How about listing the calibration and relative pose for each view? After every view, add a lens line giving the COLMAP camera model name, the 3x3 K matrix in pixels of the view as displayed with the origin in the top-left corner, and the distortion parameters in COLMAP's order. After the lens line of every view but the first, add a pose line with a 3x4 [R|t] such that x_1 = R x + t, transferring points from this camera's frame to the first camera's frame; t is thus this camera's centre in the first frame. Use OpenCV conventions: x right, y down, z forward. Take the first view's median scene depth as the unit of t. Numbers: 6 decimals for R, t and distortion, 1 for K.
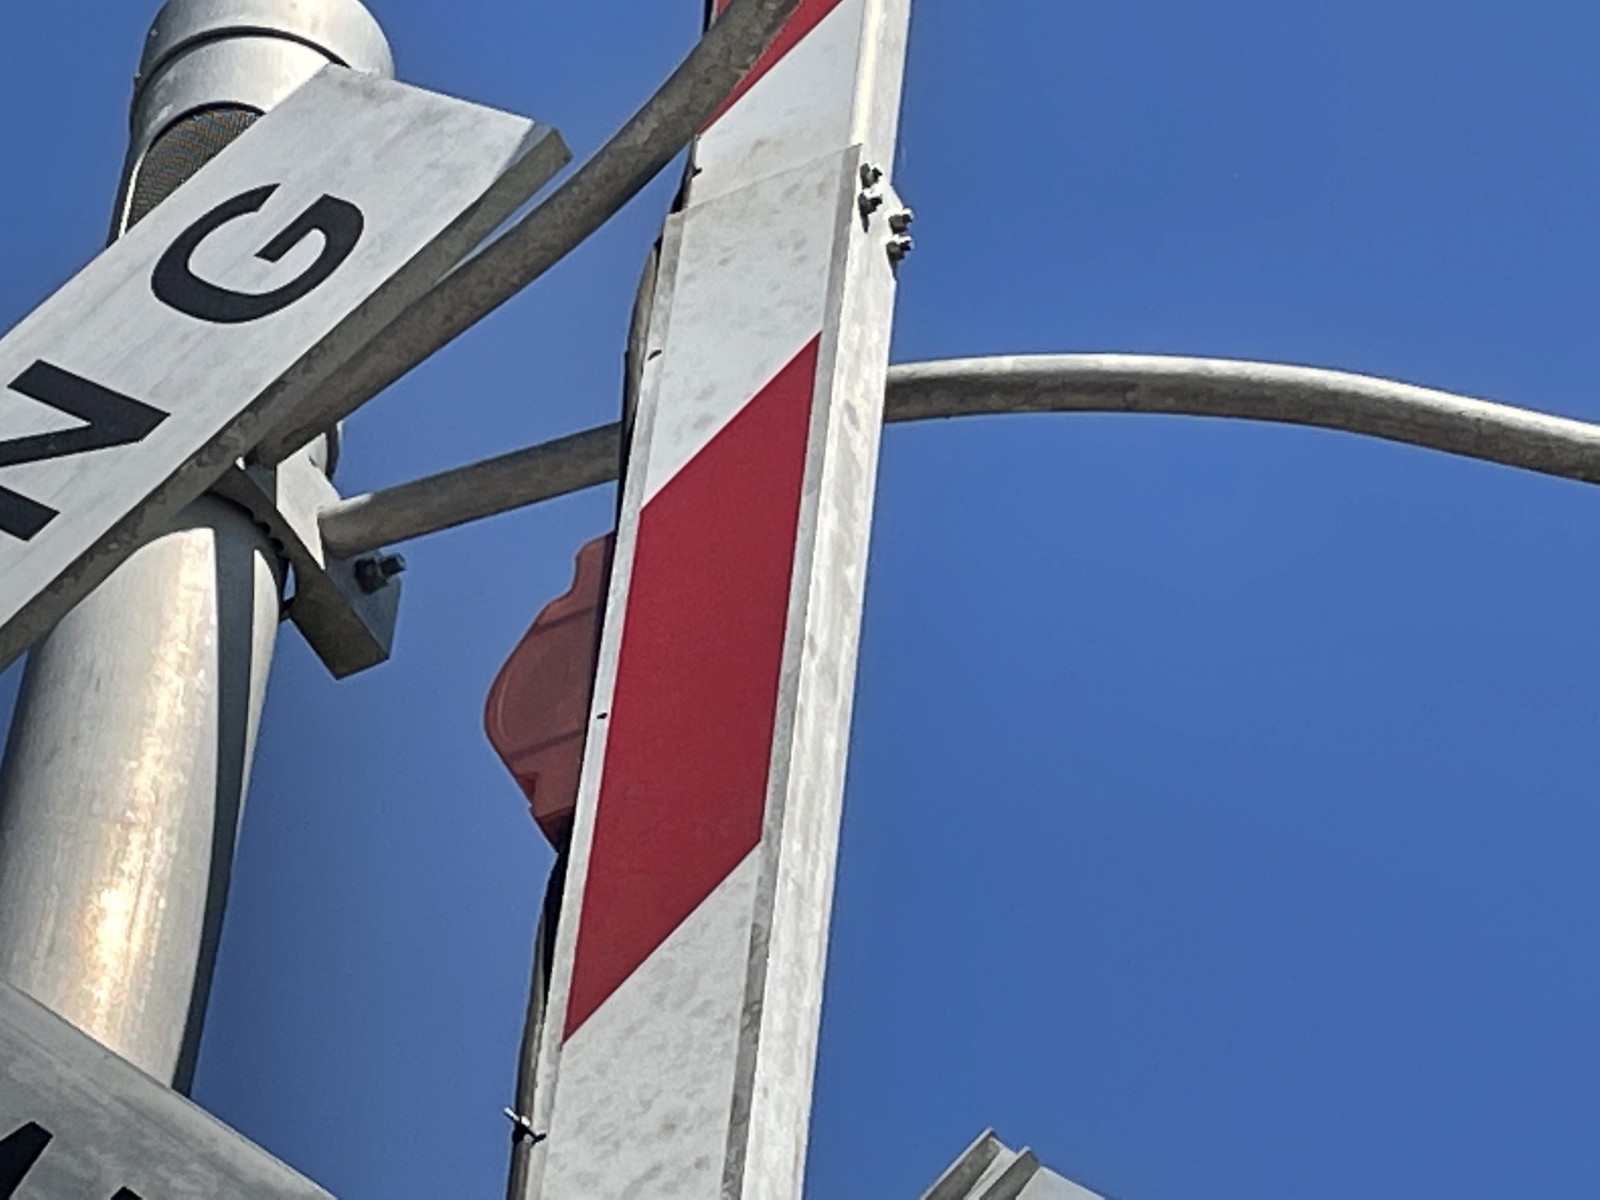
lens RADIAL K [[6124.0, 0, 800.0], [0, 6124.0, 600.0], [0, 0, 1]] dist [-0.029303, 1.095110]
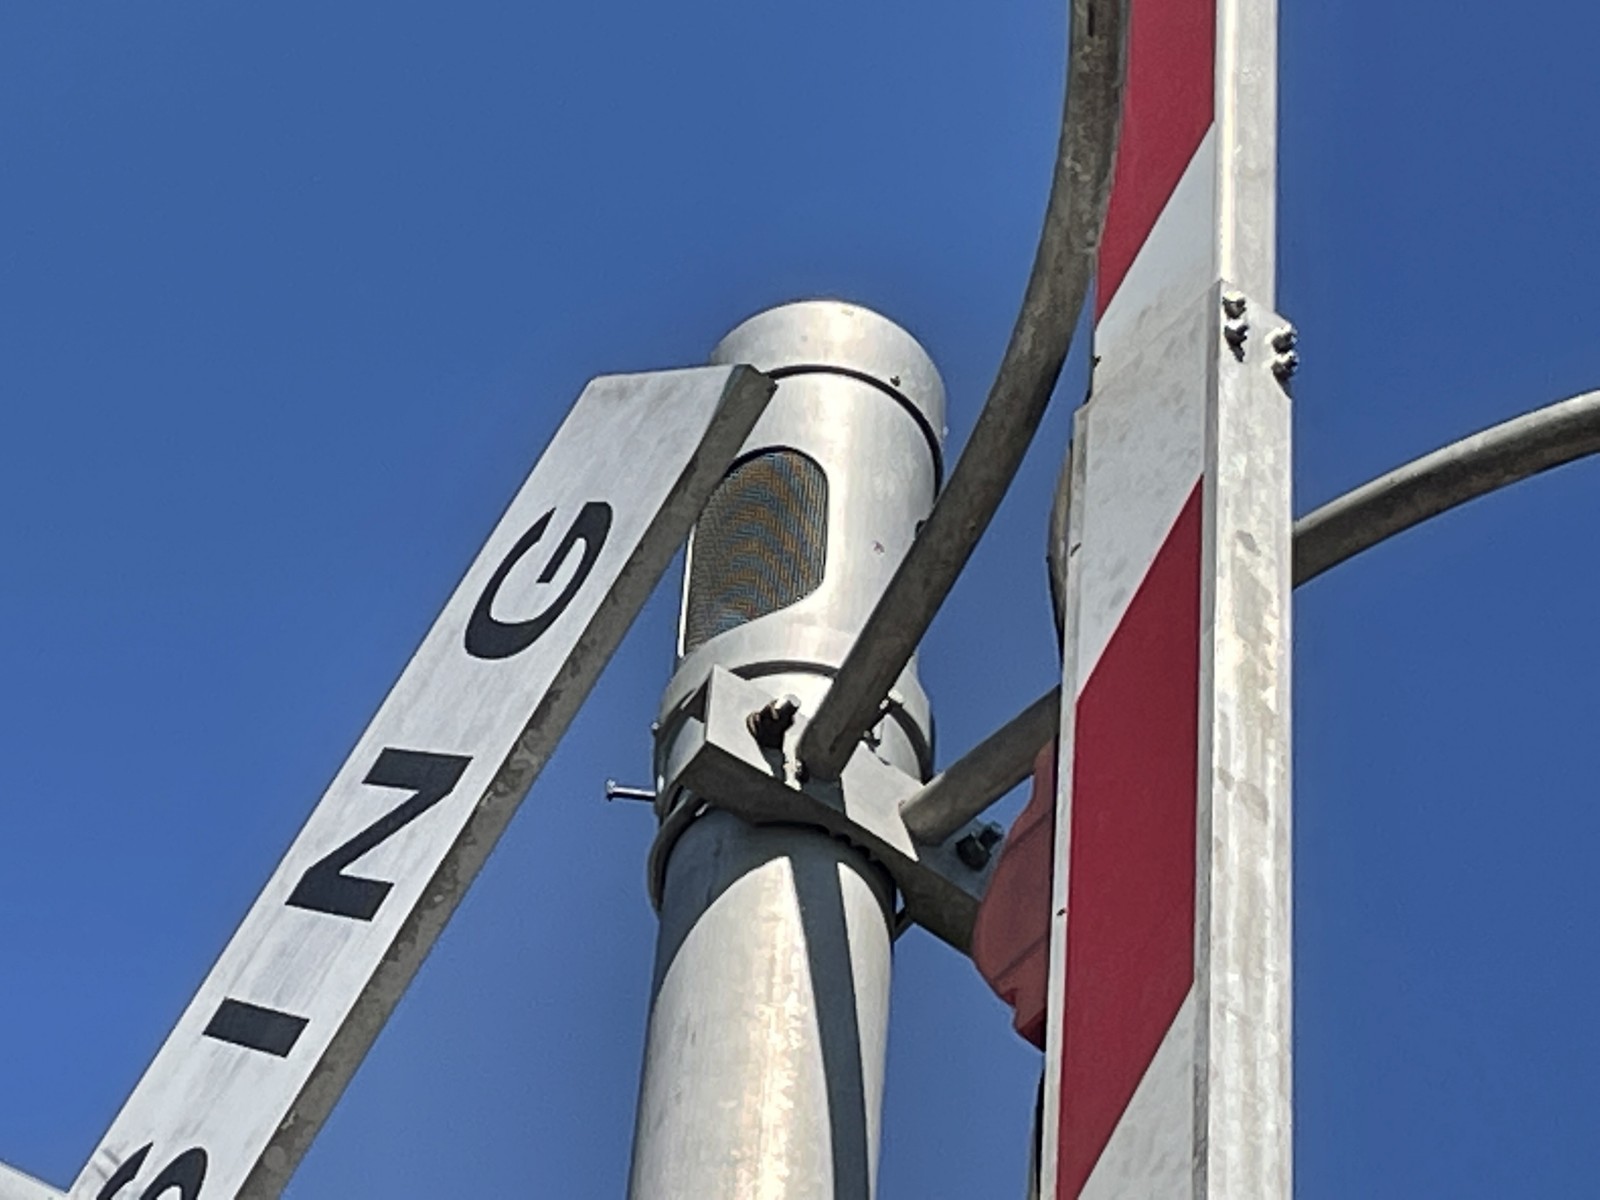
lens RADIAL K [[6124.0, 0, 800.0], [0, 6124.0, 600.0], [0, 0, 1]] dist [-0.029303, 1.095110]
pose [[0.916518, -0.319593, -0.240530, 0.171195], [0.302461, 0.947238, -0.106099, 0.059334], [0.261747, 0.024490, 0.964826, 0.033953]]
